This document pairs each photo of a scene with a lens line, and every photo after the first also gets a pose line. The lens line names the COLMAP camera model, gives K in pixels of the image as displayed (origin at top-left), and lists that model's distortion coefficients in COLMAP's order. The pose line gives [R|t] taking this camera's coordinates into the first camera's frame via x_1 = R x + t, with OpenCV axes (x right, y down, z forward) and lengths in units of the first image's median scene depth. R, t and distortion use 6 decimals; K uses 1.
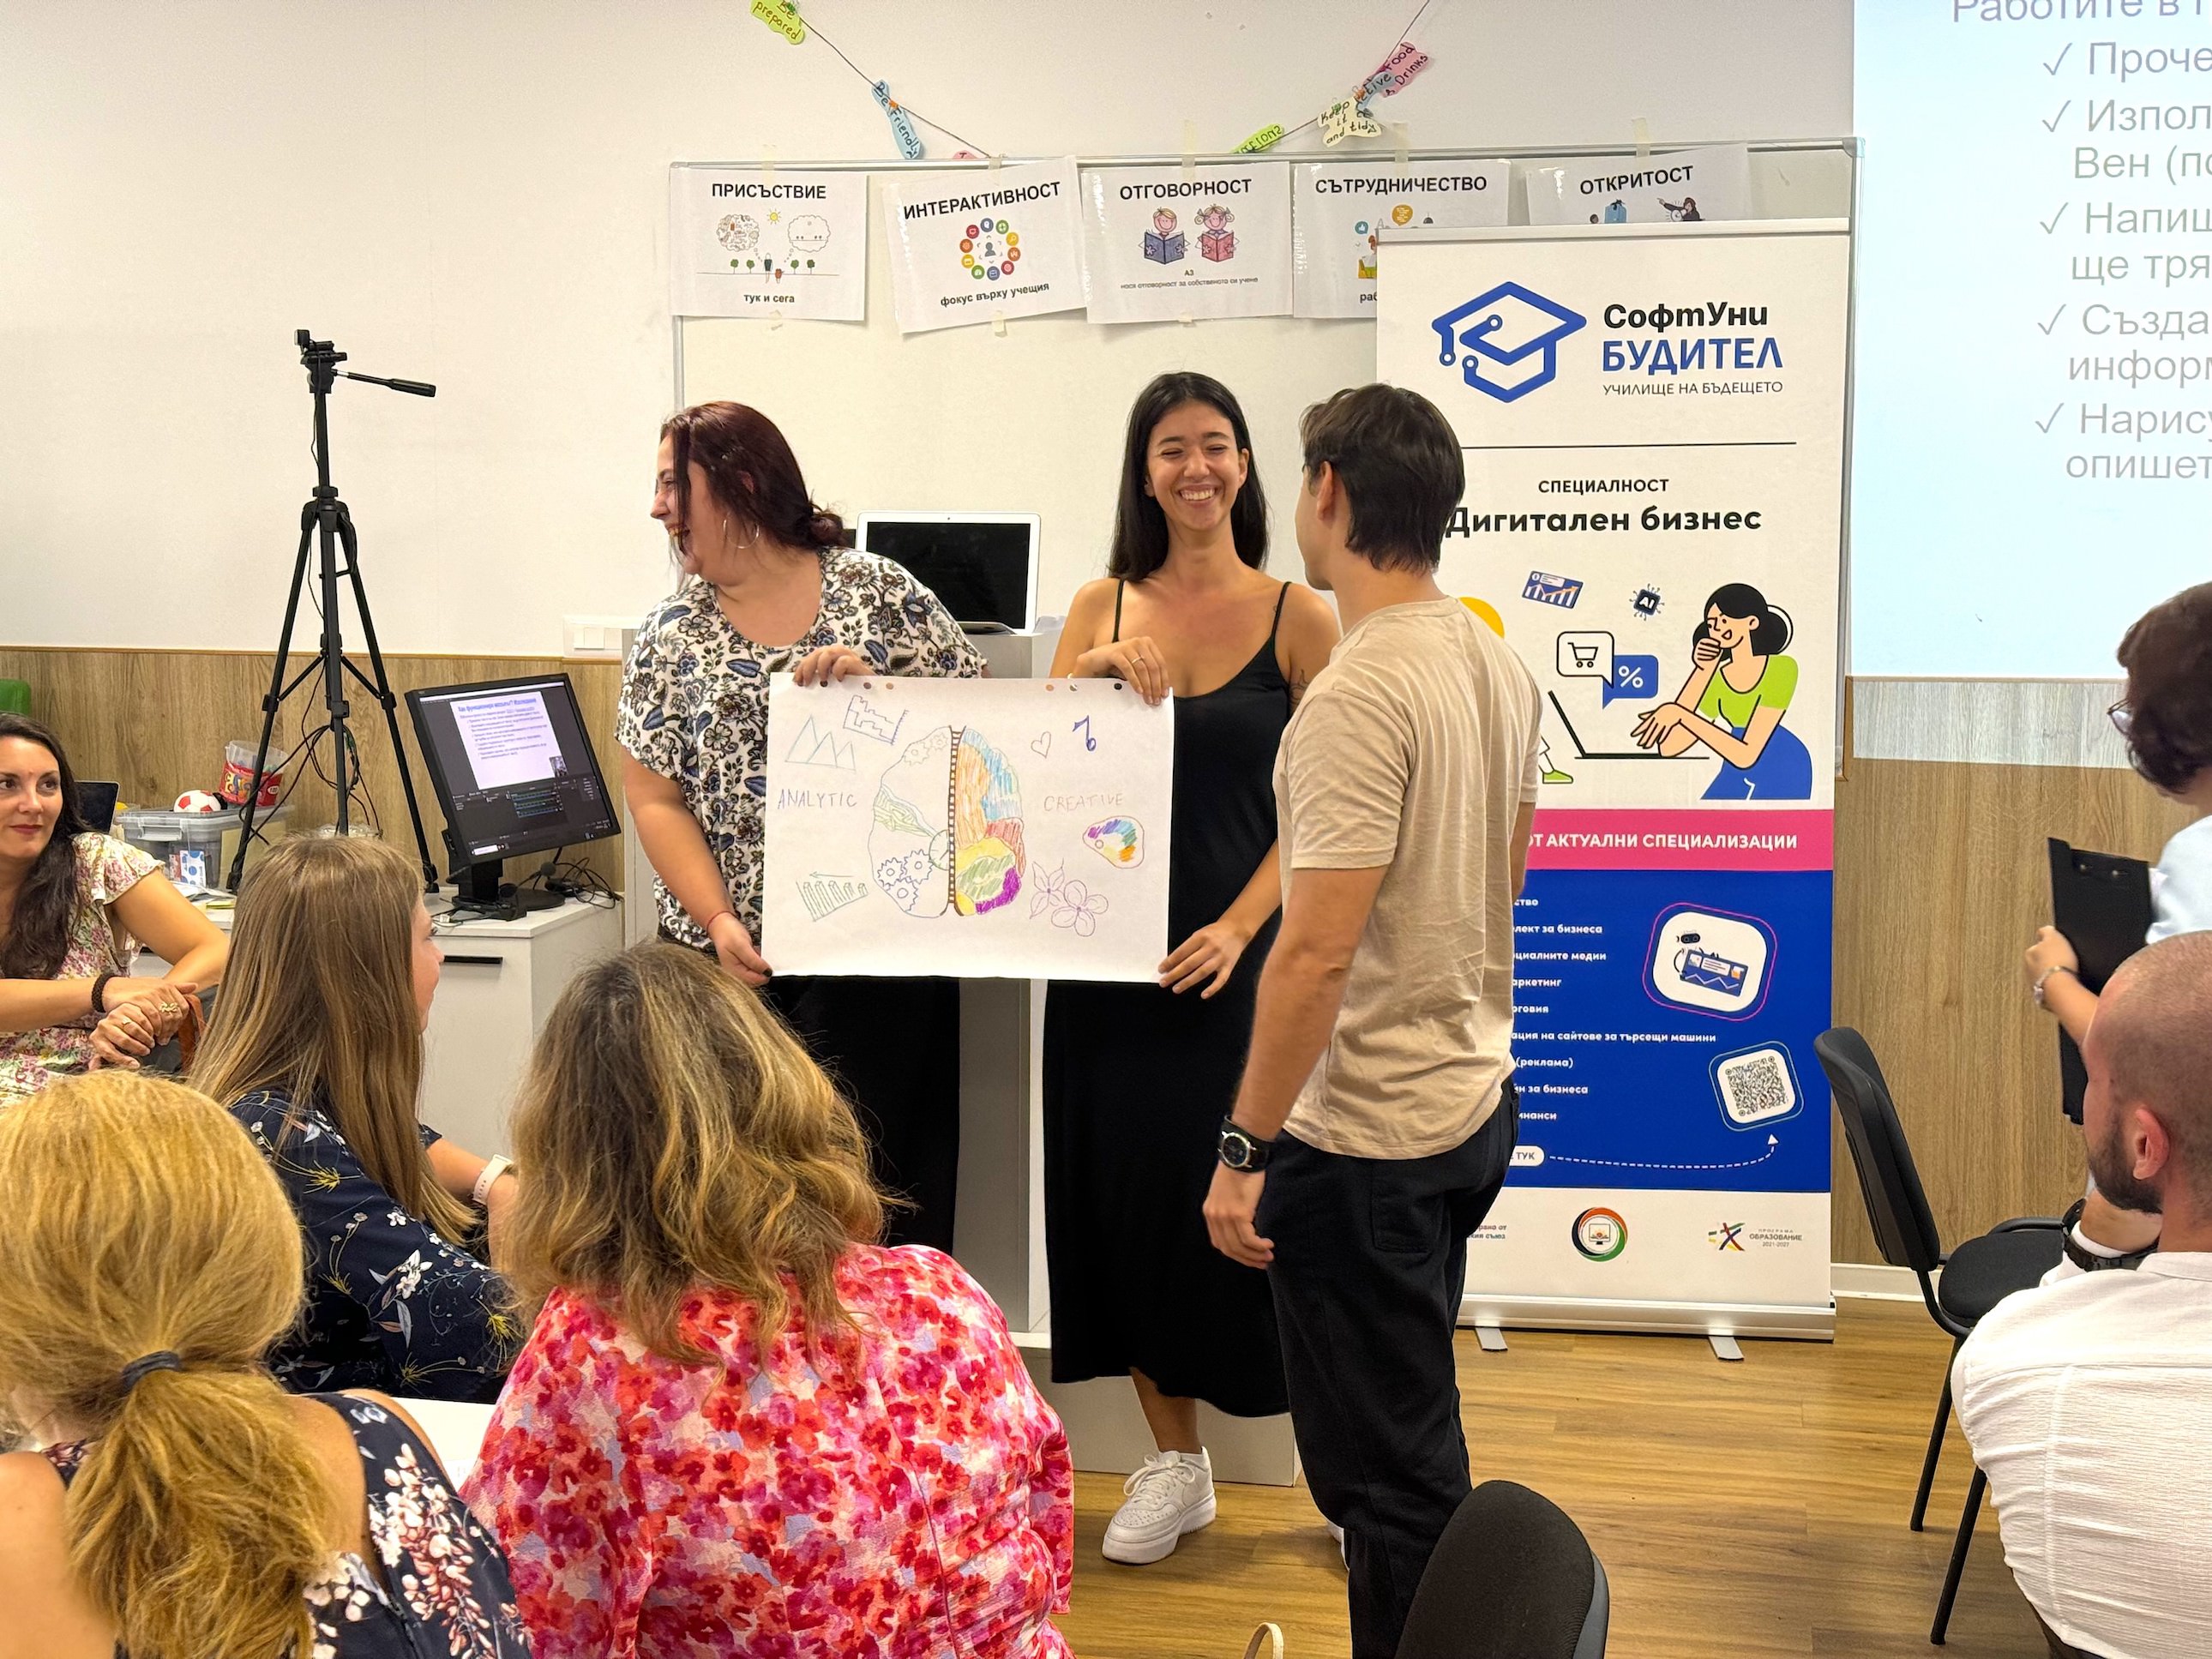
lens RADIAL K [[3108.6, 0, 1111.3], [0, 3108.6, 836.7], [0, 0, 1]] dist [0.159040, -0.223809]
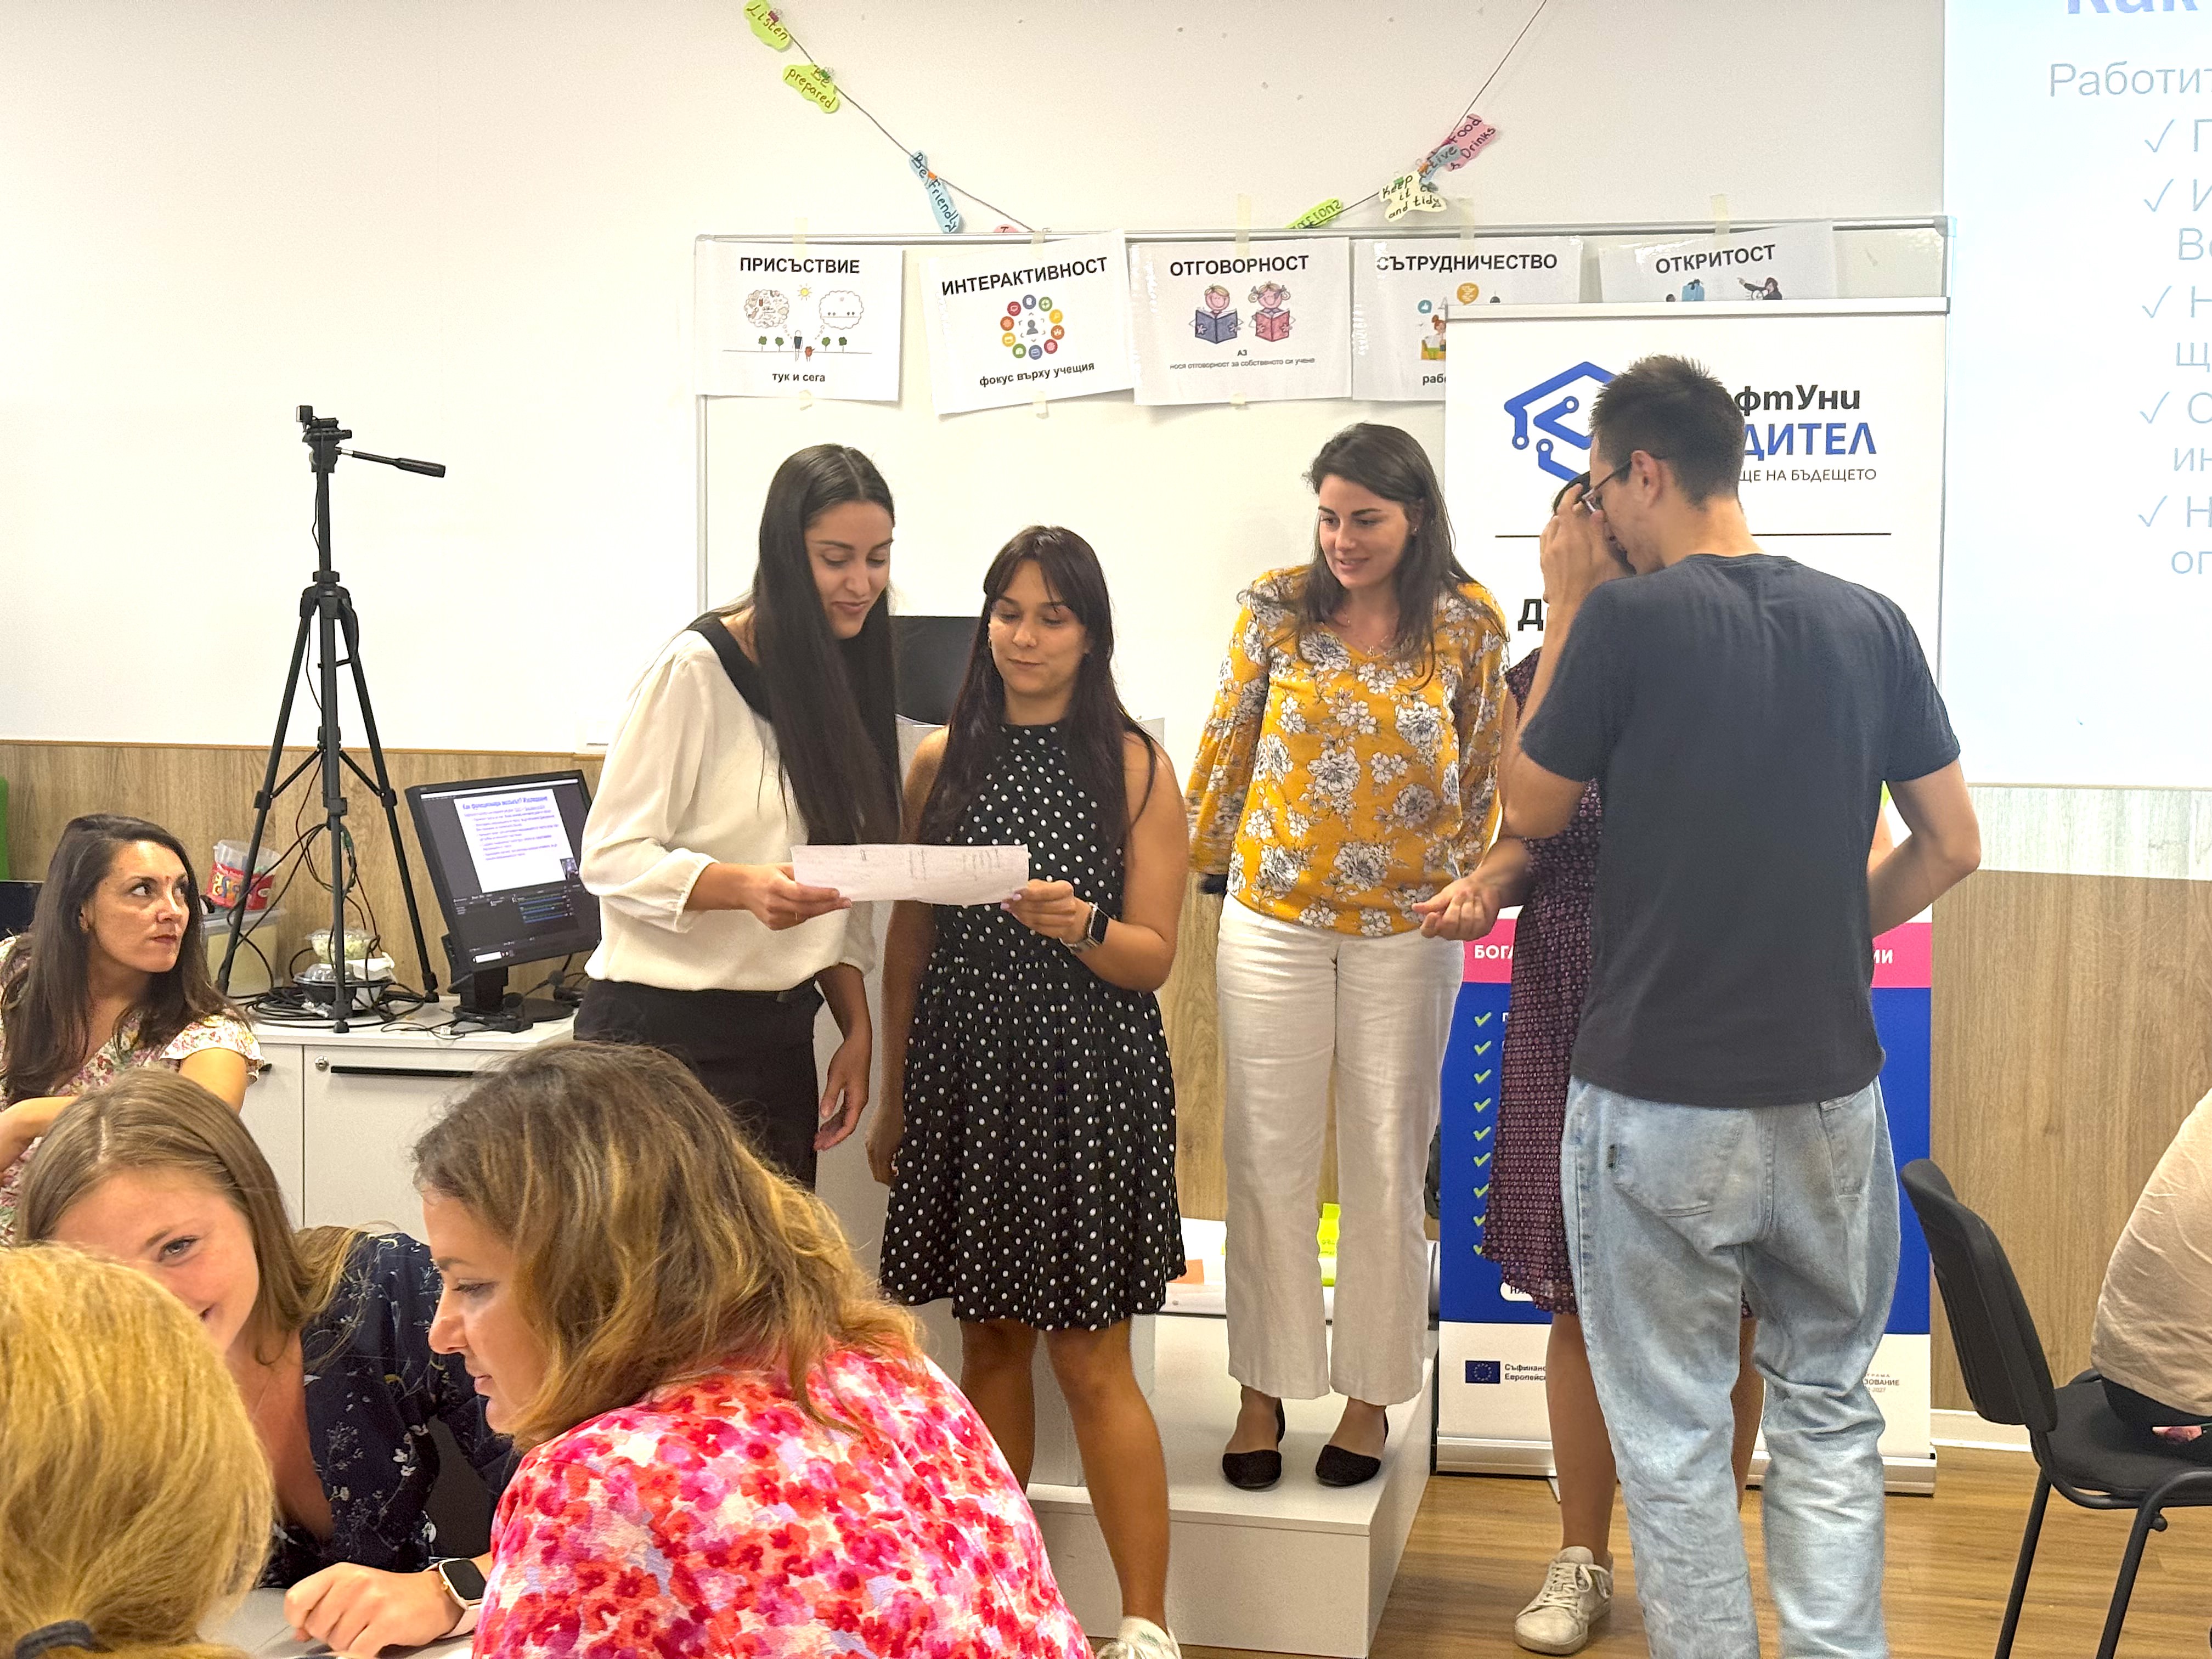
lens RADIAL K [[3085.5, 0, 1132.9], [0, 3085.5, 815.0], [0, 0, 1]] dist [0.140286, -0.135786]
pose [[0.999912, 0.006165, 0.011727, -0.019464], [-0.005671, 0.999115, -0.041683, -0.000668], [-0.011974, 0.041612, 0.999062, 0.069125]]
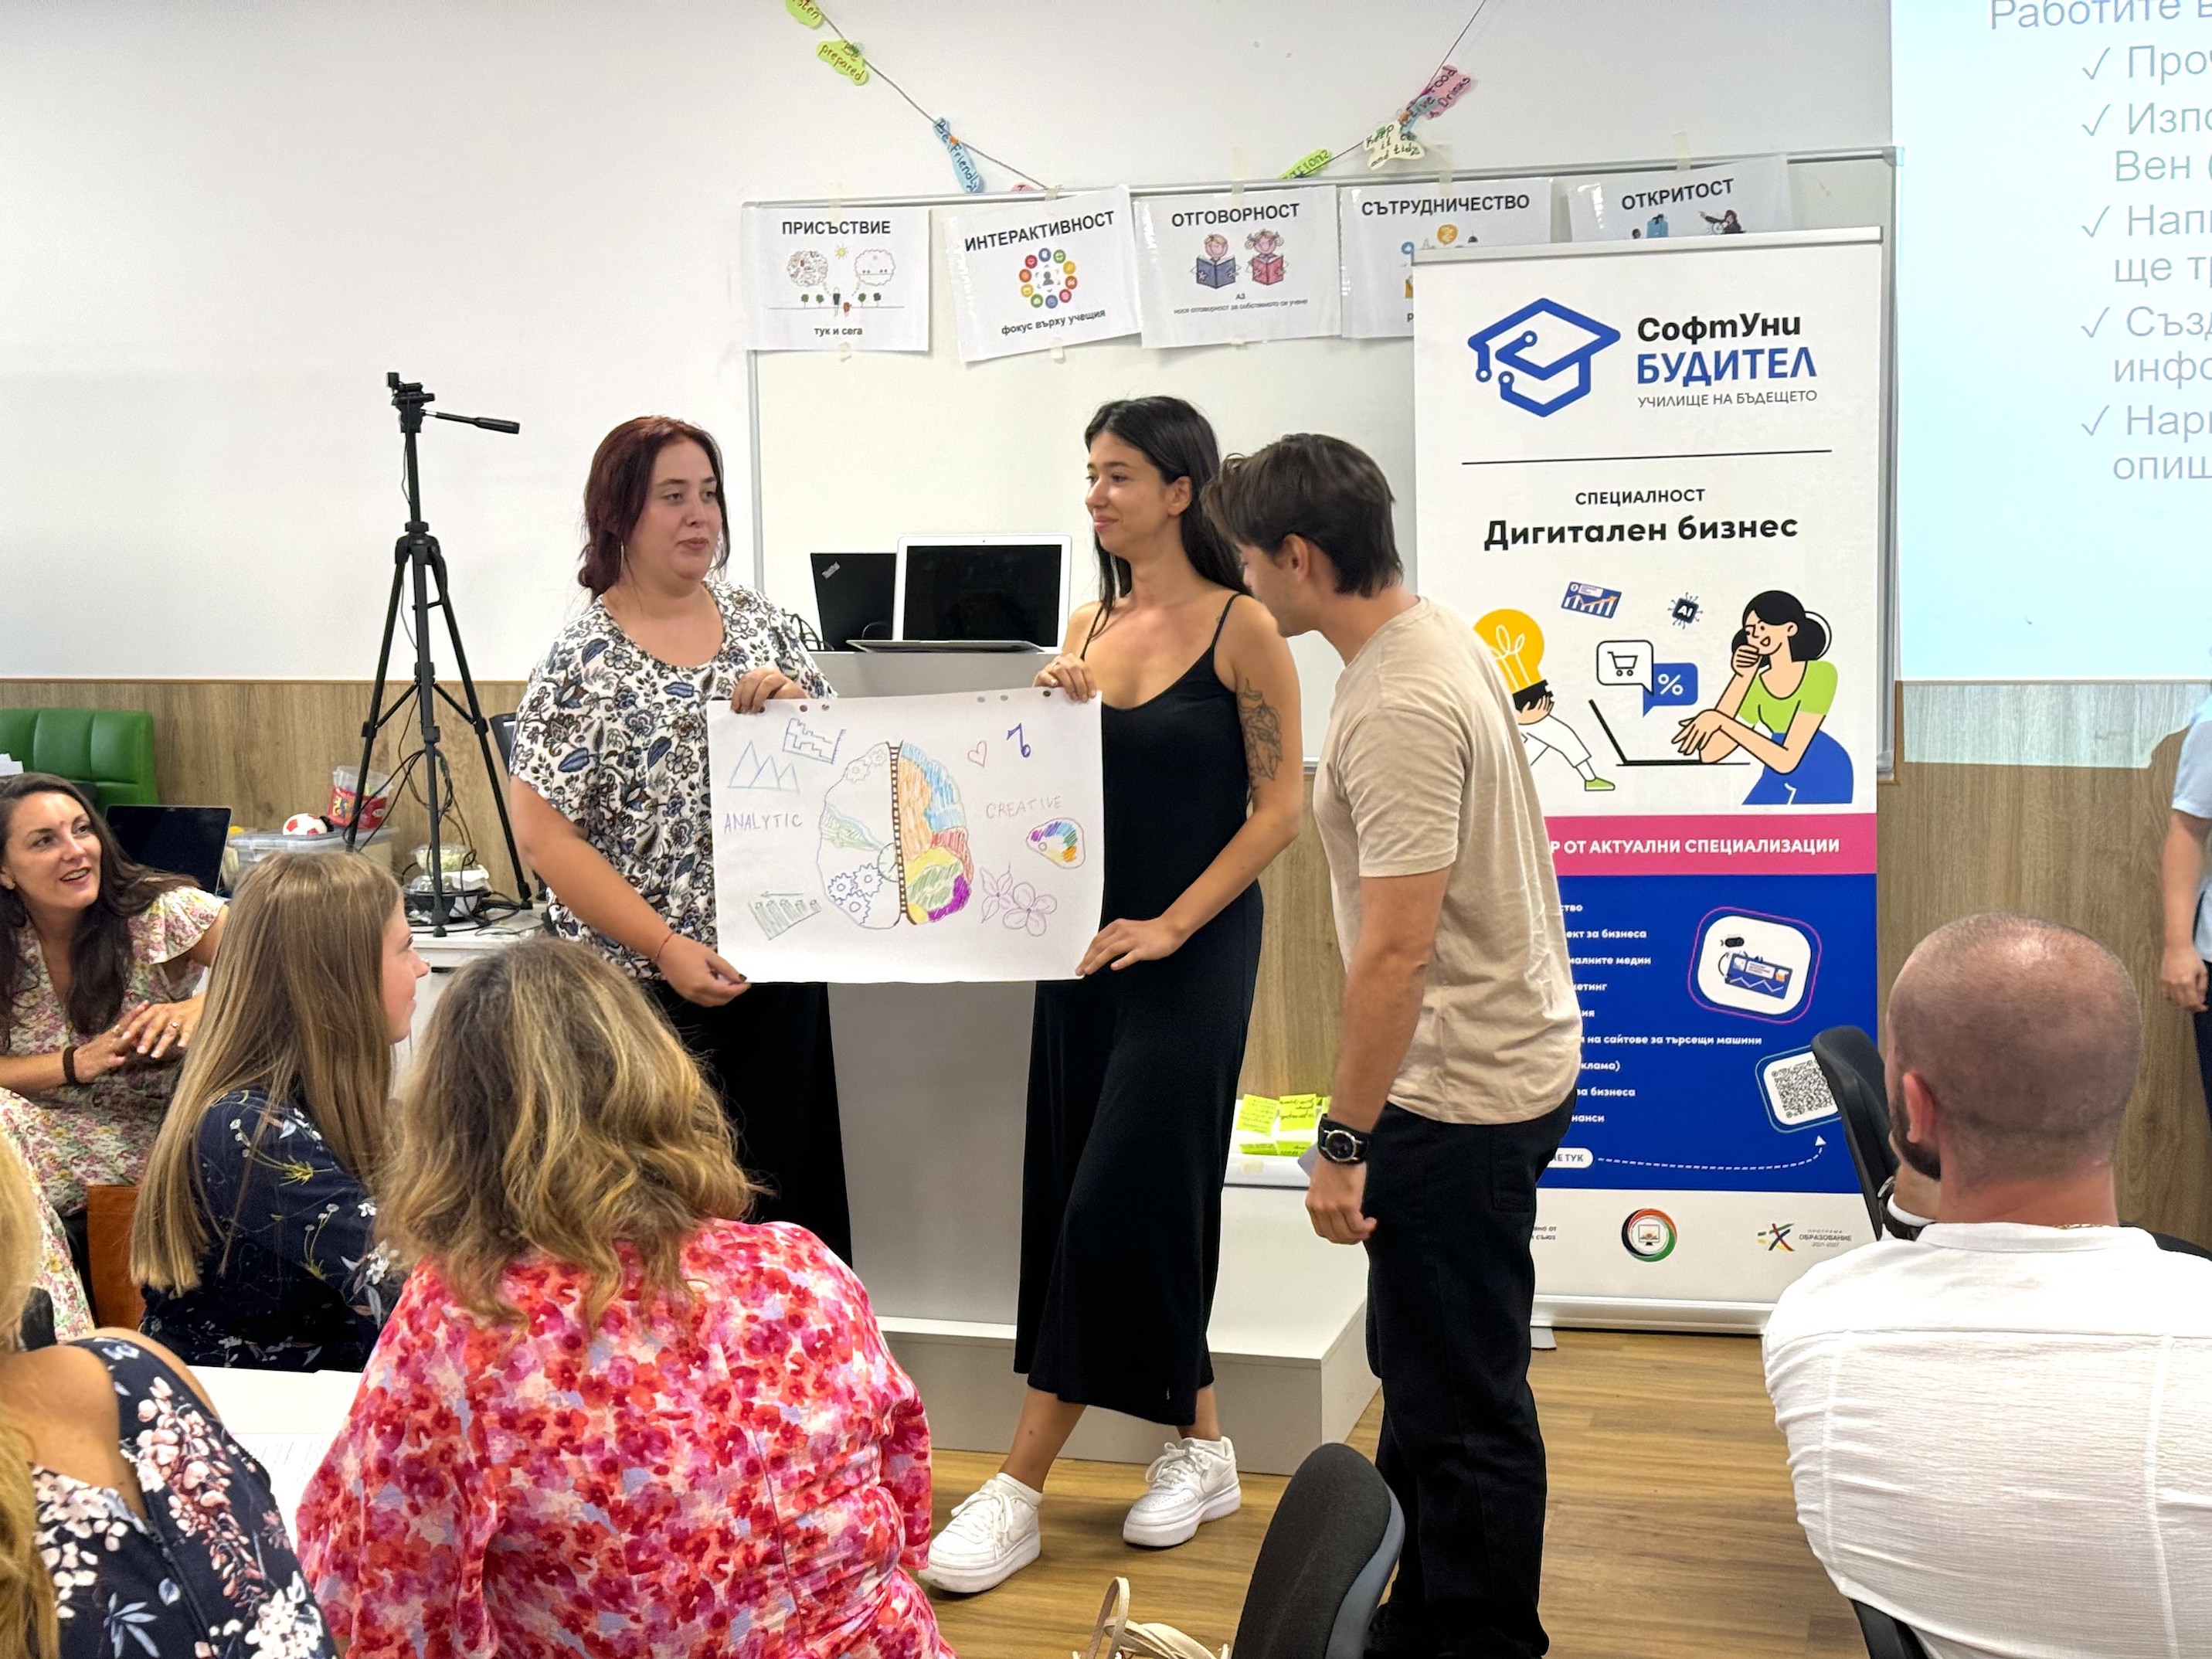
lens RADIAL K [[3117.0, 0, 1093.2], [0, 3117.0, 843.1], [0, 0, 1]] dist [0.170176, -0.319018]
pose [[0.997214, -0.011183, -0.073754, 0.053049], [0.010896, 0.999931, -0.004291, 0.002527], [0.073797, 0.003476, 0.997267, -0.027693]]
